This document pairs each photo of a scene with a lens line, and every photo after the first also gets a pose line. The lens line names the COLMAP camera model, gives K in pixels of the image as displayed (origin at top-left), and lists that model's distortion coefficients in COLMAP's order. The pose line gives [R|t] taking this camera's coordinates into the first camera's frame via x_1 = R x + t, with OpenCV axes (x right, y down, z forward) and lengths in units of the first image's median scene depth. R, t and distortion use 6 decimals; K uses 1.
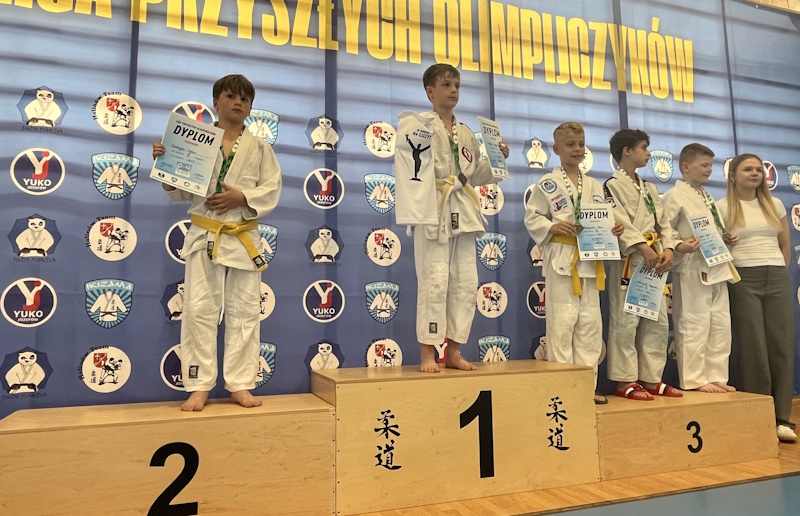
lens RADIAL K [[585.7, 0, 390.6], [0, 585.7, 235.5], [0, 0, 1]] dist [-0.001041, -0.006919]
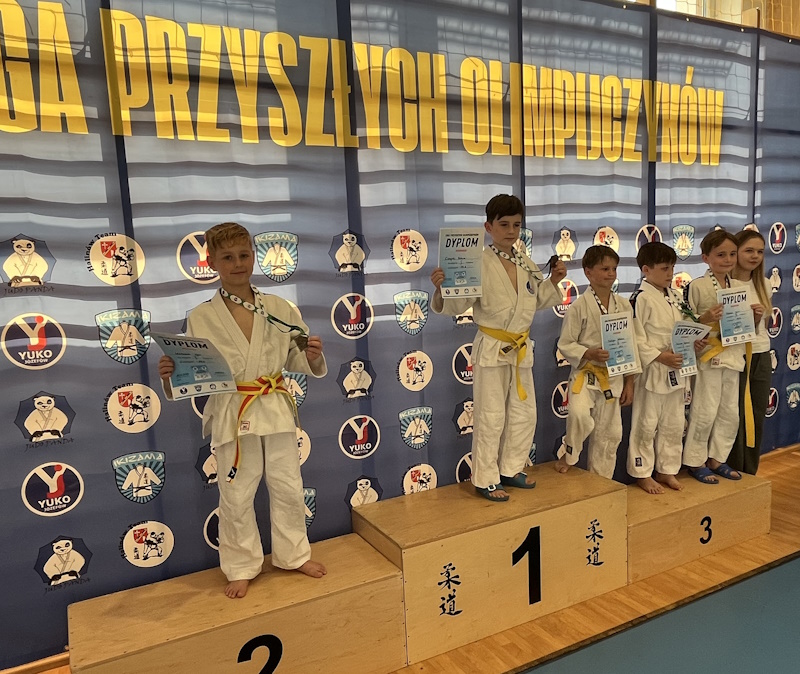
lens RADIAL K [[638.4, 0, 394.8], [0, 638.4, 362.4], [0, 0, 1]] dist [-0.003912, -0.004301]
pose [[0.989901, -0.054883, 0.130702, -0.185608], [0.017758, 0.962758, 0.269780, -0.281012], [-0.140641, -0.264735, 0.954010, 0.039312]]
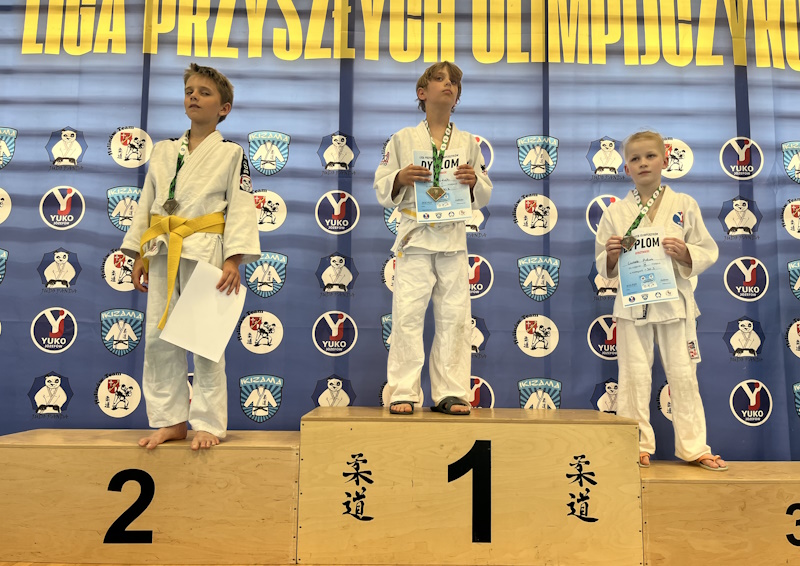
lens RADIAL K [[604.0, 0, 396.0], [0, 604.0, 299.1], [0, 0, 1]] dist [0.042787, -0.050494]
pose [[0.946308, -0.006578, -0.323200, 0.288114], [0.018387, 0.999270, 0.033499, 0.026958], [0.322744, -0.037643, 0.945737, 0.126308]]
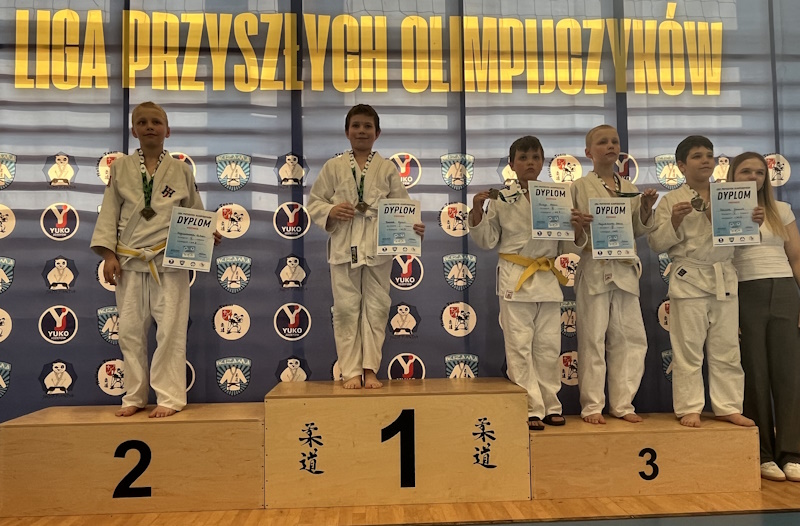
lens RADIAL K [[586.8, 0, 393.5], [0, 586.8, 274.6], [0, 0, 1]] dist [-0.001830, -0.005169]
pose [[0.959534, -0.012849, -0.281299, 0.391187], [0.038078, 0.995704, 0.084404, -0.066053], [0.279006, -0.091700, 0.955901, -0.017294]]
